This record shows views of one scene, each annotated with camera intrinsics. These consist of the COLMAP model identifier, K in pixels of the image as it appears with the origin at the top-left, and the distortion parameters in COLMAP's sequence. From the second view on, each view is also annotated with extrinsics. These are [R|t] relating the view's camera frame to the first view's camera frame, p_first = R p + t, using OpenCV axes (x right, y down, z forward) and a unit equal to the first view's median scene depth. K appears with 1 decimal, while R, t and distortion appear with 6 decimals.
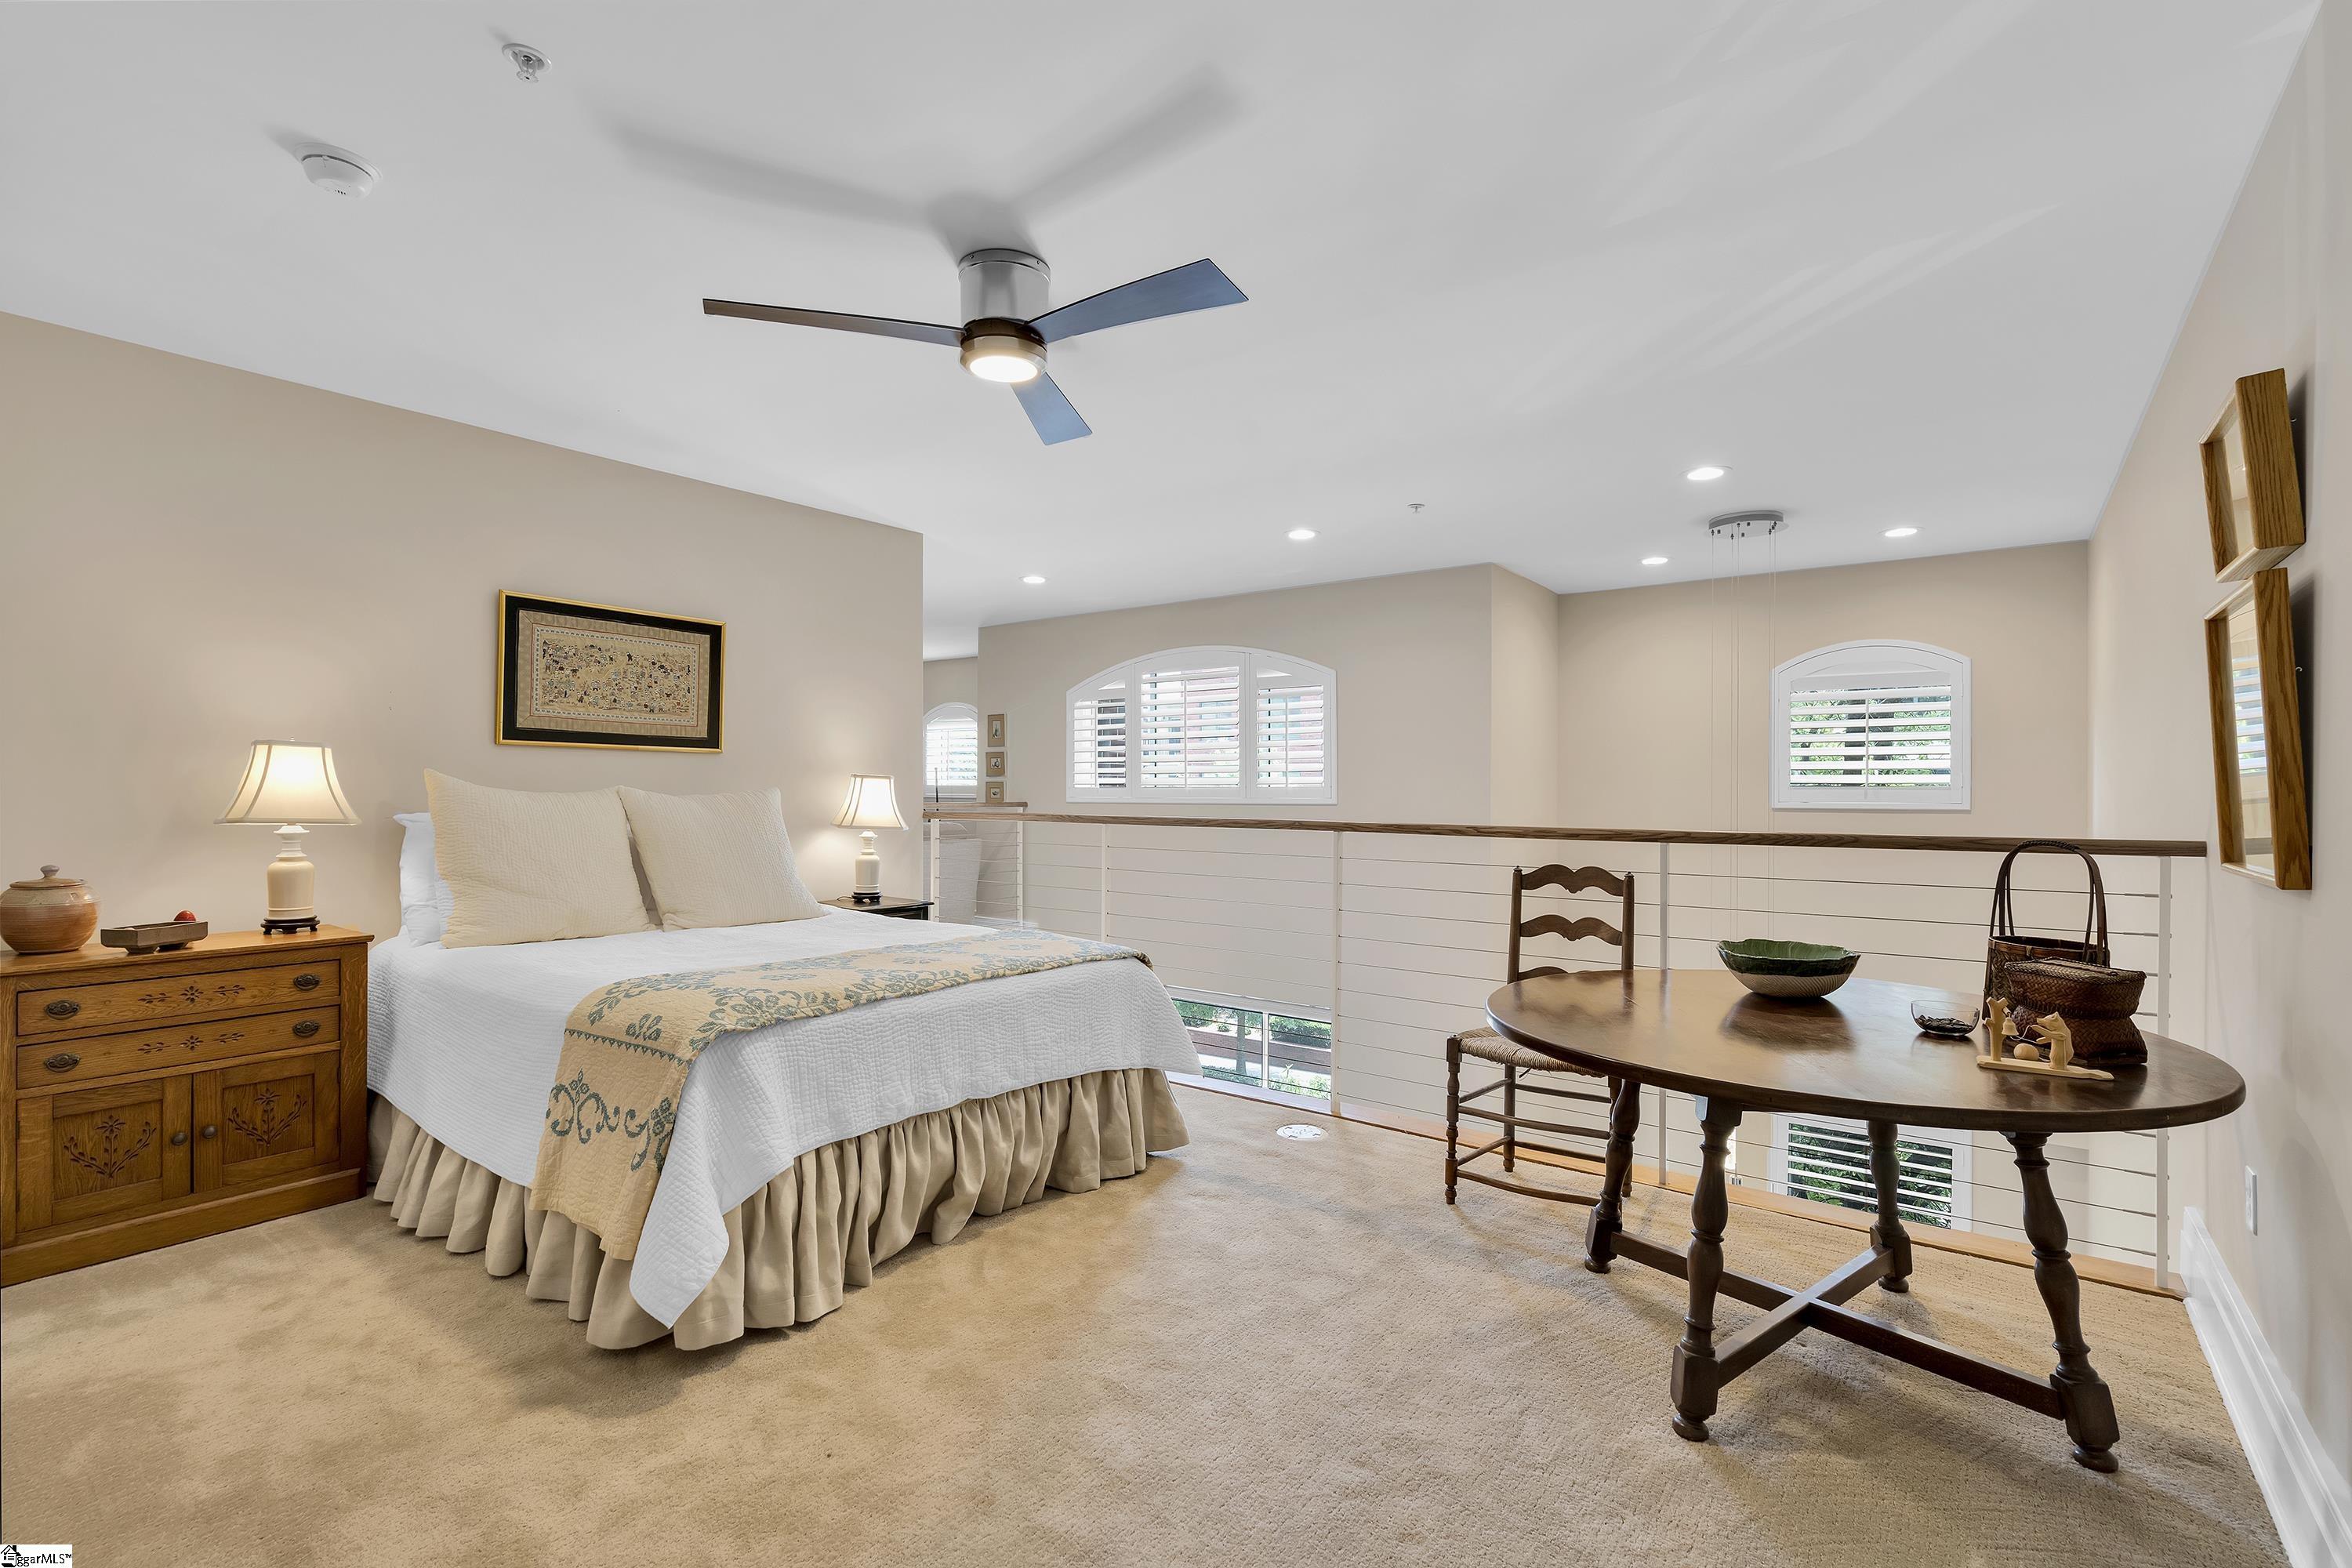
lens RADIAL K [[1070.7, 0, 1170.8], [0, 1070.7, 781.3], [0, 0, 1]] dist [0.005911, 0.000424]
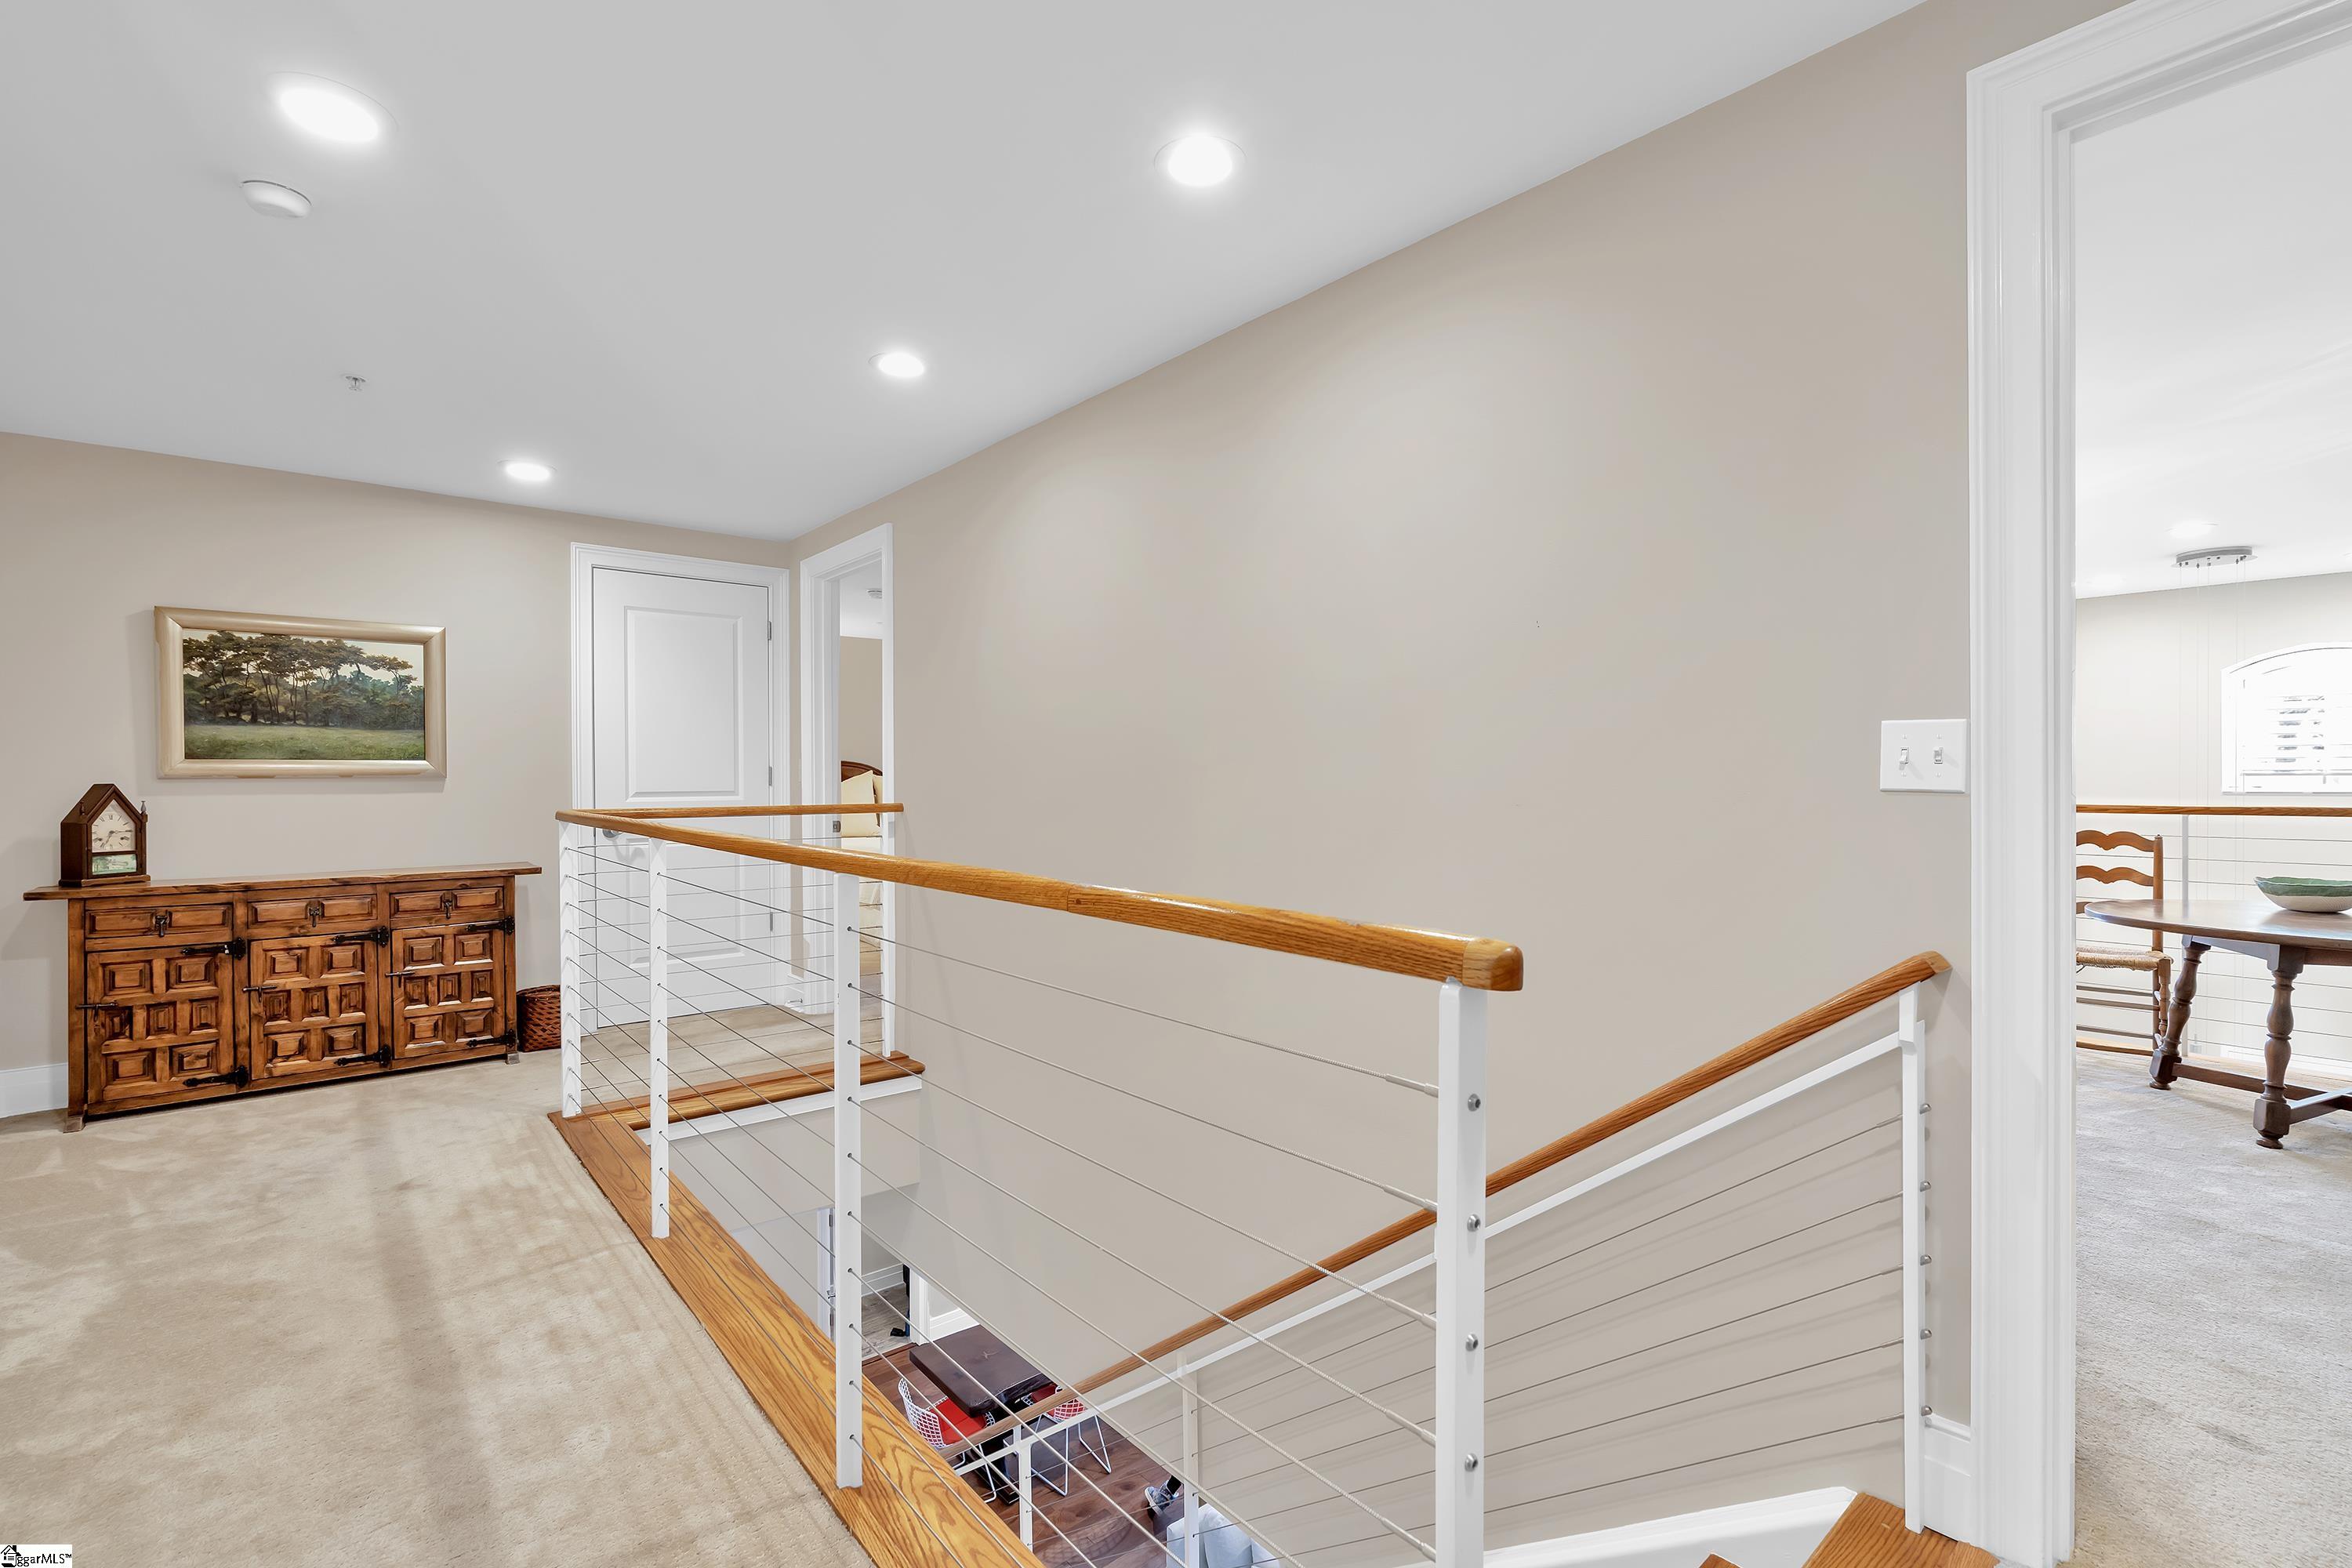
lens RADIAL K [[1057.8, 0, 1183.8], [0, 1057.8, 785.6], [0, 0, 1]] dist [-0.002687, -0.000345]
pose [[0.977188, -0.002971, -0.212357, -0.532451], [0.005563, 0.999917, 0.011612, -0.003691], [0.212305, -0.012528, 0.977123, -0.631985]]
